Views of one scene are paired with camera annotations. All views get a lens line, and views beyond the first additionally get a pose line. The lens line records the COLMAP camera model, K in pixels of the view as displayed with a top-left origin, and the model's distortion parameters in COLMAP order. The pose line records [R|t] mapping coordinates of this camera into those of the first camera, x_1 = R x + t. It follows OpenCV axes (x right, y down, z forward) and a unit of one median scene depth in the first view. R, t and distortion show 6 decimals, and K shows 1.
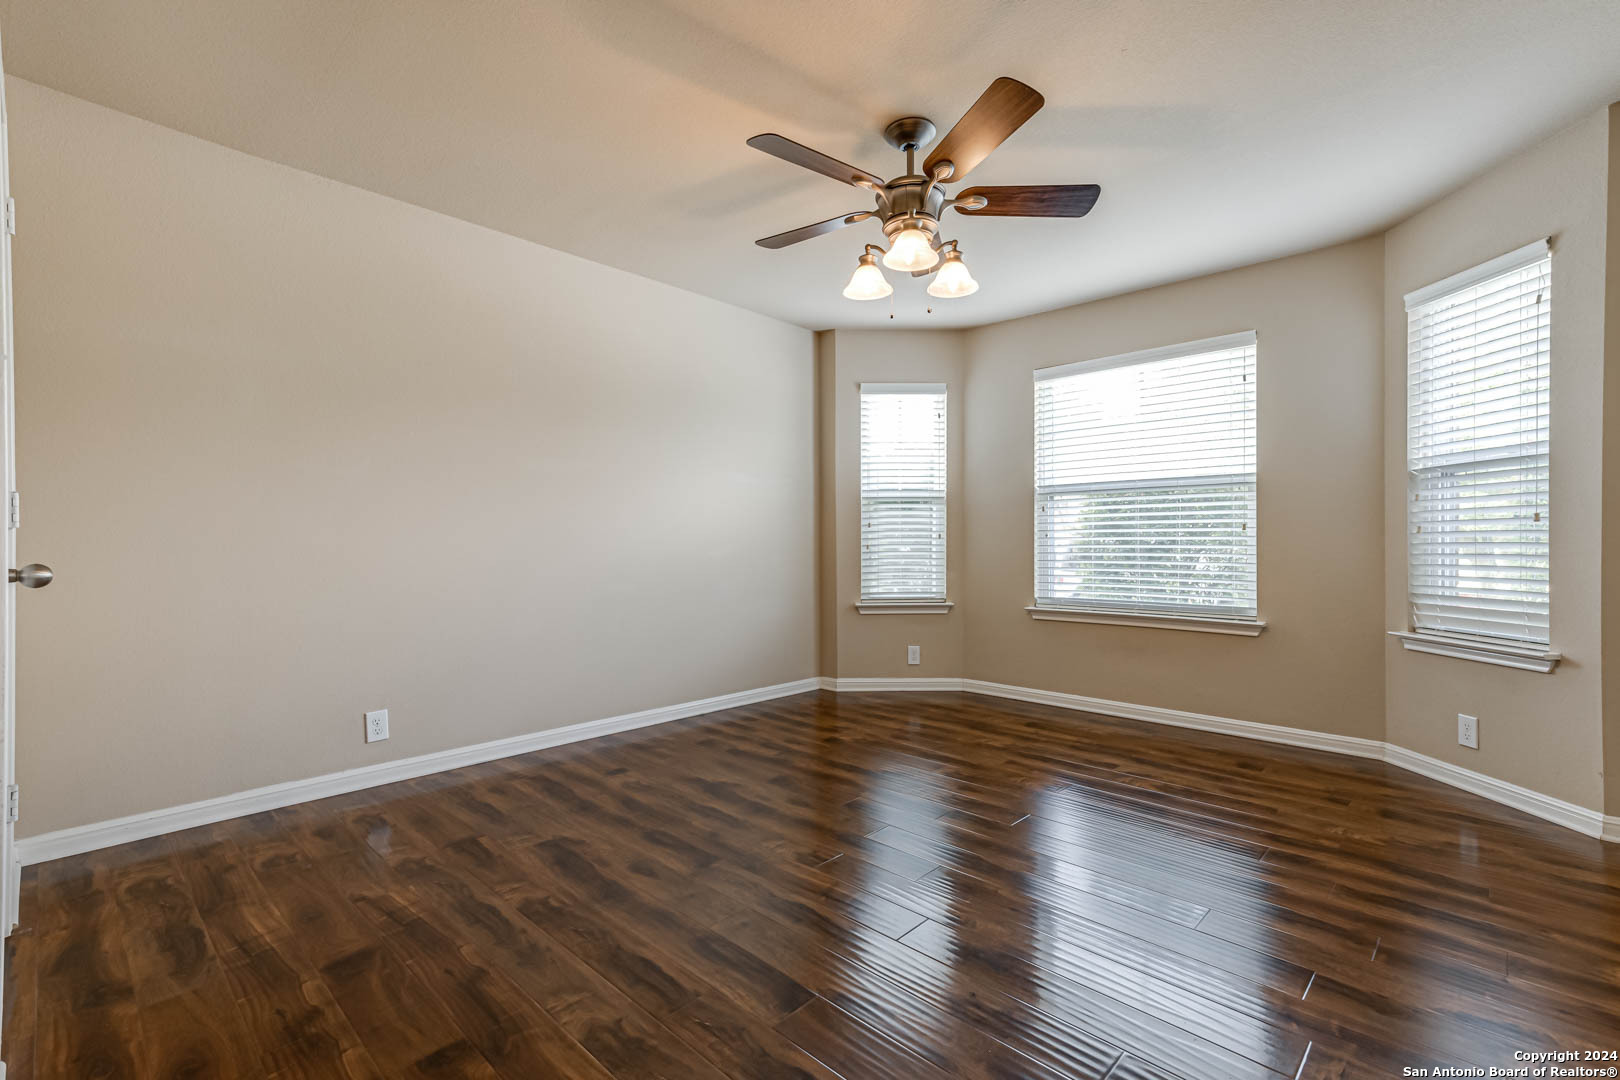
lens RADIAL K [[724.8, 0, 802.9], [0, 724.8, 549.8], [0, 0, 1]] dist [0.022103, -0.000342]
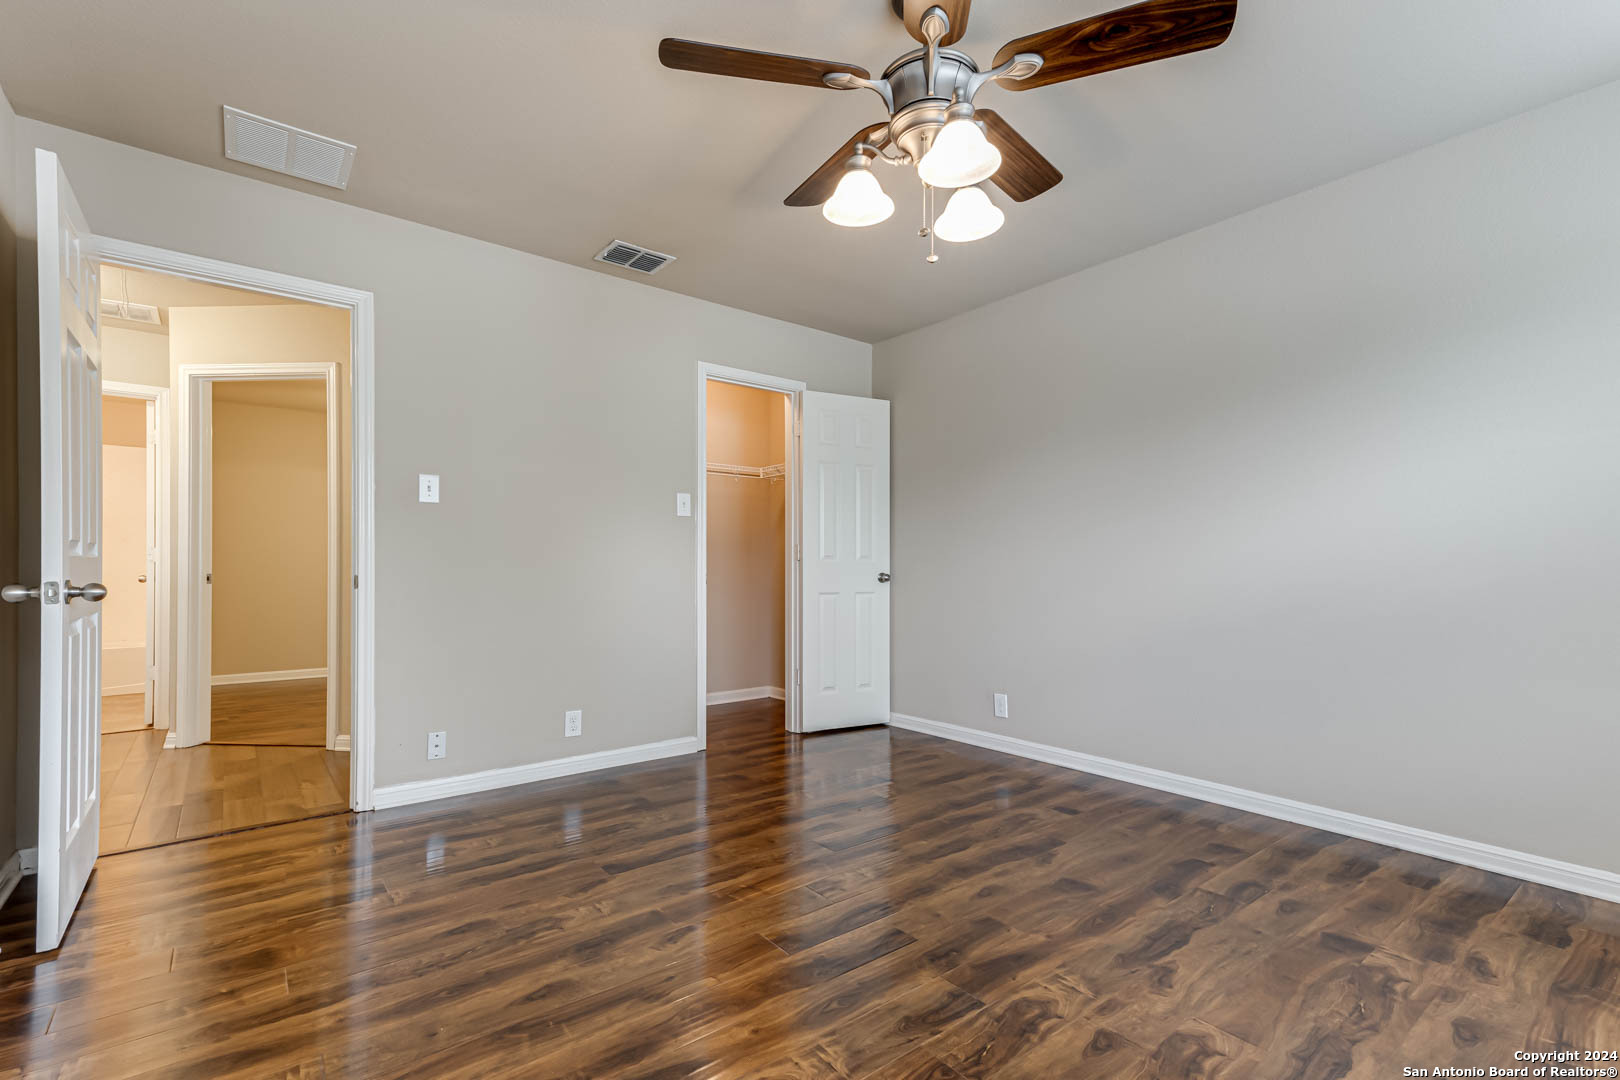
lens RADIAL K [[724.8, 0, 802.9], [0, 724.8, 549.8], [0, 0, 1]] dist [0.022103, -0.000342]
pose [[-0.138222, -0.023097, -0.990132, 0.741989], [-0.010382, 0.999707, -0.021871, -0.000903], [0.990347, 0.007256, -0.138421, 0.827845]]
